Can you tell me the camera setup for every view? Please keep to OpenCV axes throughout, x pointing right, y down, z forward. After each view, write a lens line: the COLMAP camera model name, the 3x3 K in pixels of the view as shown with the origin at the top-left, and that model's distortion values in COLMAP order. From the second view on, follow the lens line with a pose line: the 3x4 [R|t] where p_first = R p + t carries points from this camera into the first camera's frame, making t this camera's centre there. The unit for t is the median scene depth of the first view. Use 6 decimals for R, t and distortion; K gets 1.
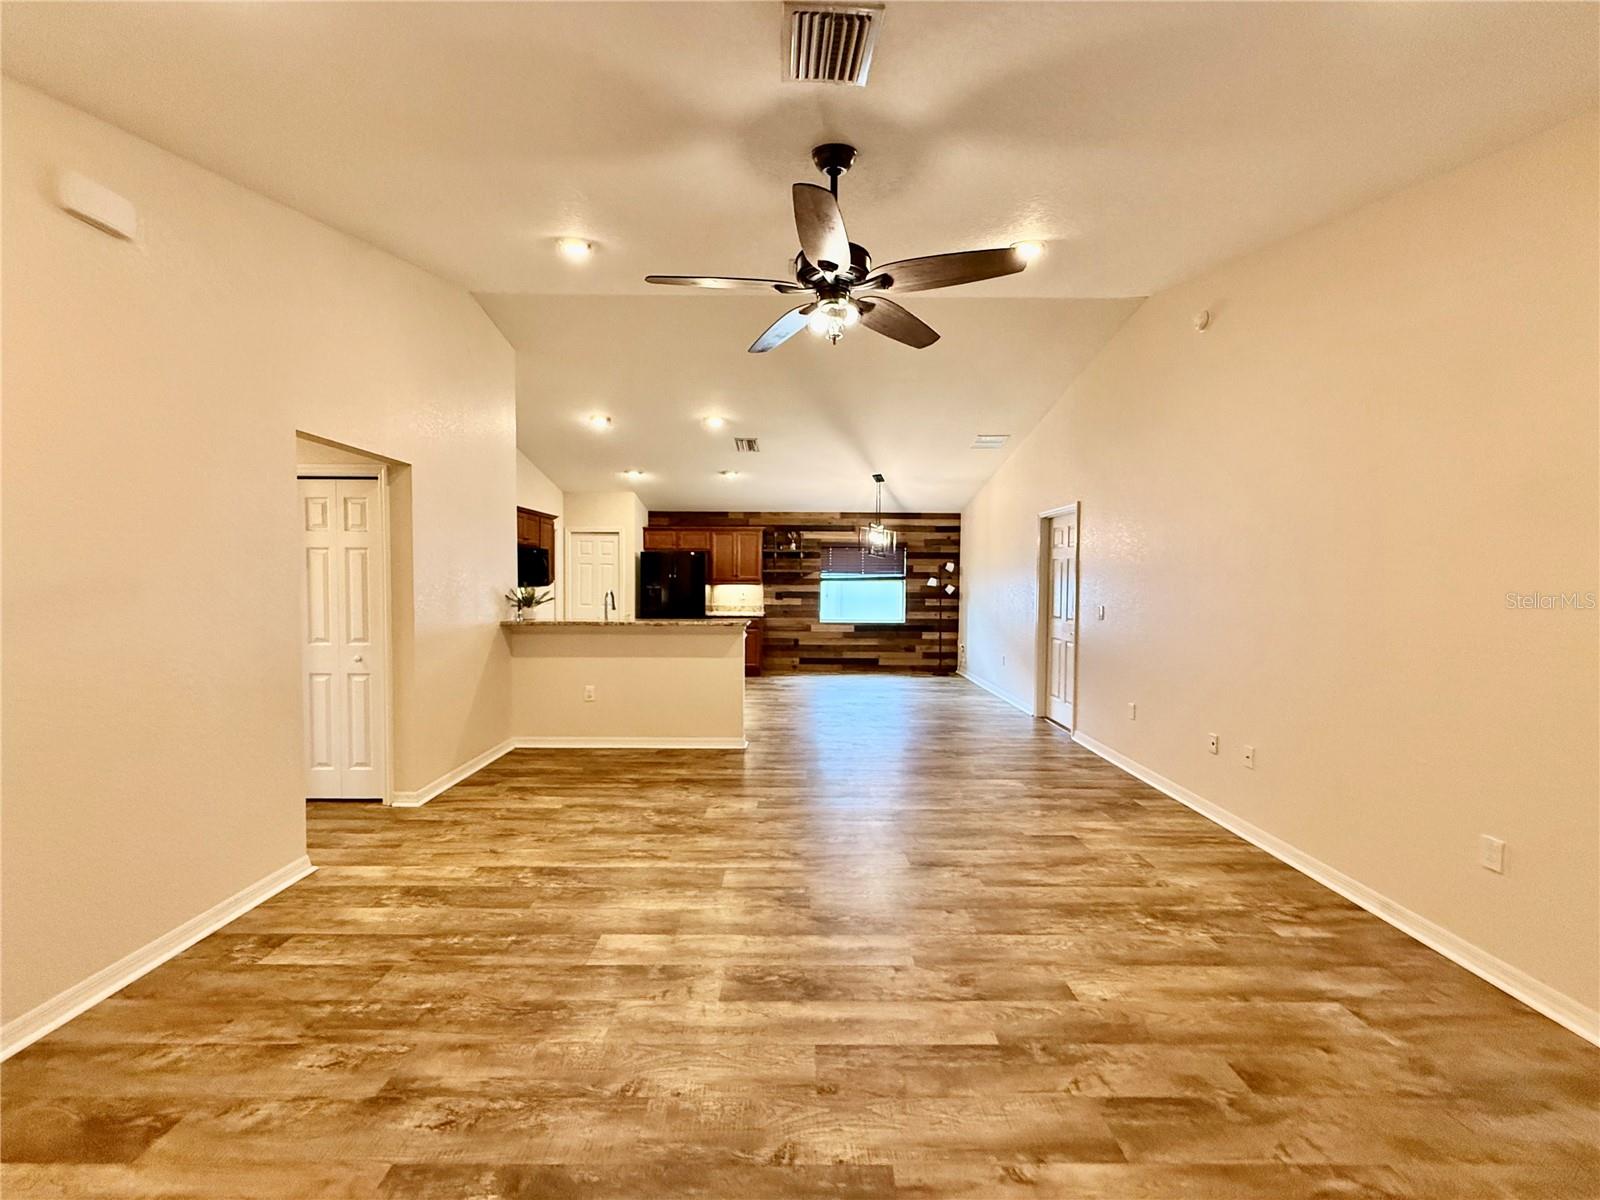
lens RADIAL K [[639.3, 0, 795.2], [0, 639.3, 598.4], [0, 0, 1]] dist [0.000134, 0.000071]
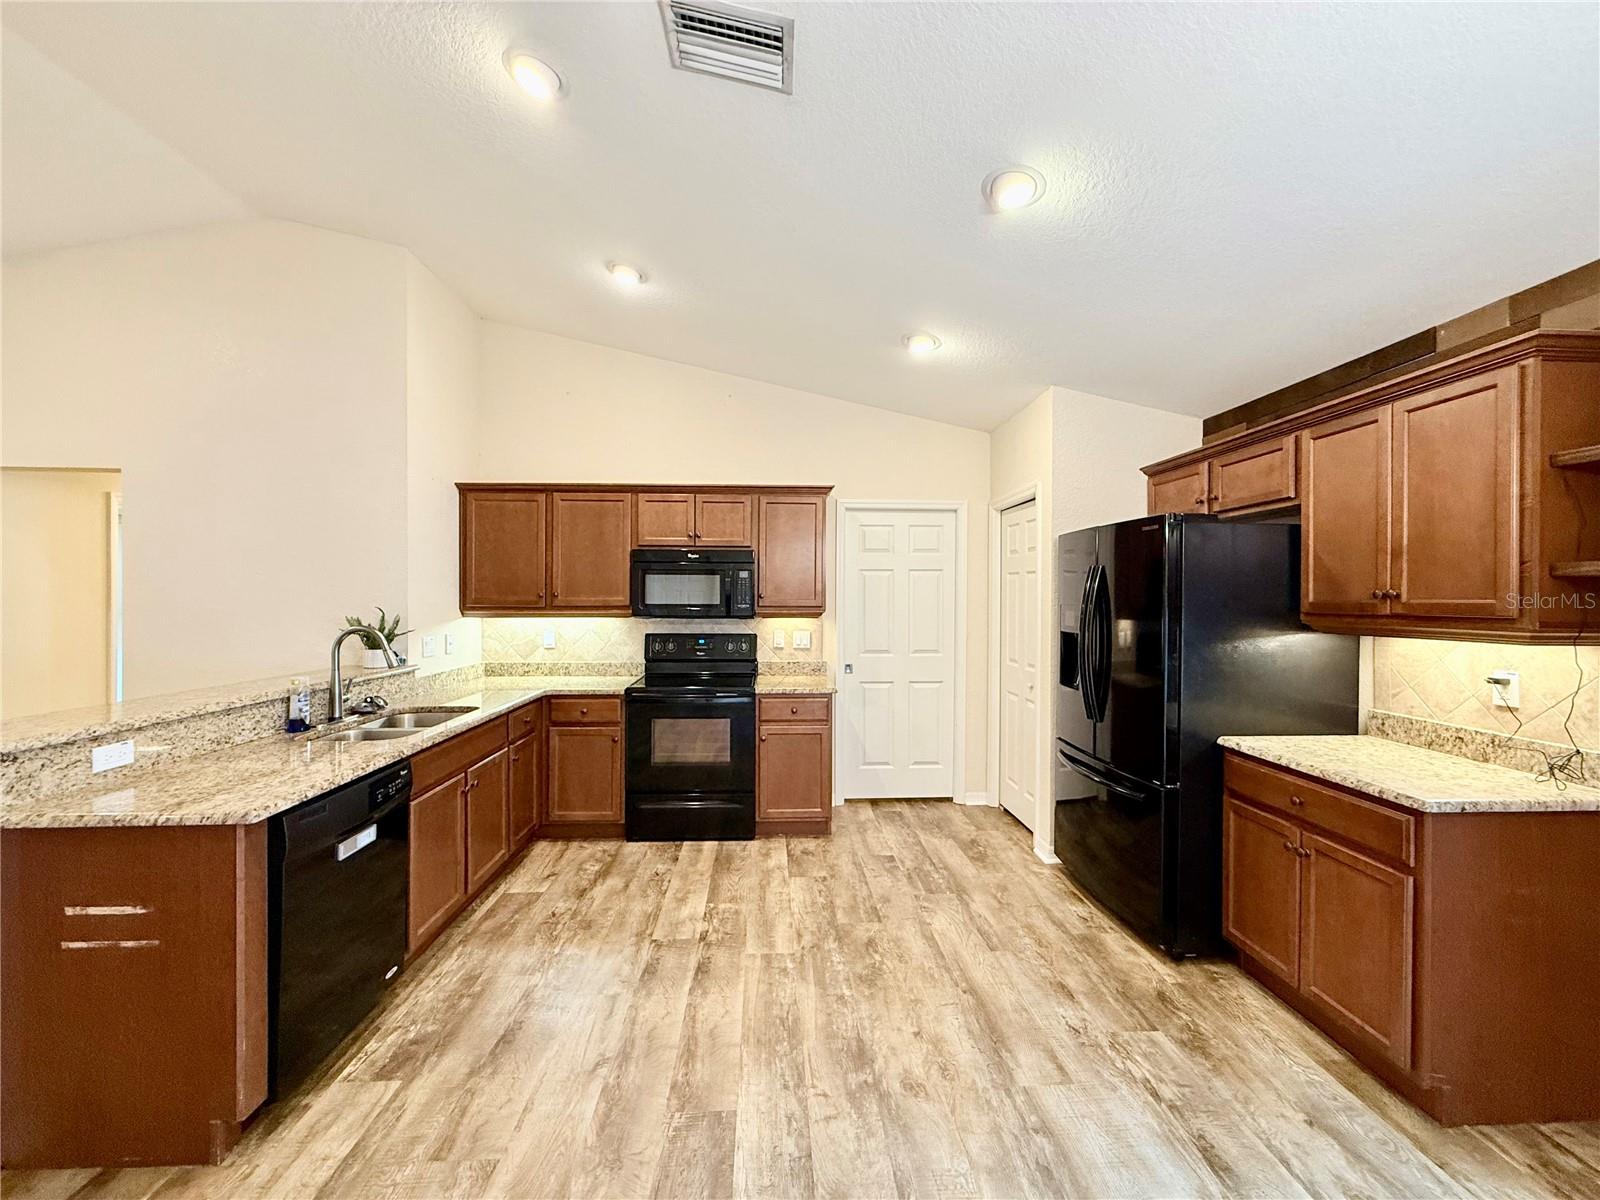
lens RADIAL K [[639.3, 0, 798.8], [0, 639.3, 608.2], [0, 0, 1]] dist [0.000134, 0.000071]
pose [[0.055022, 0.010293, -0.998432, 0.360530], [-0.036380, 0.999304, 0.008297, -0.076020], [0.997822, 0.035867, 0.055359, 2.321256]]
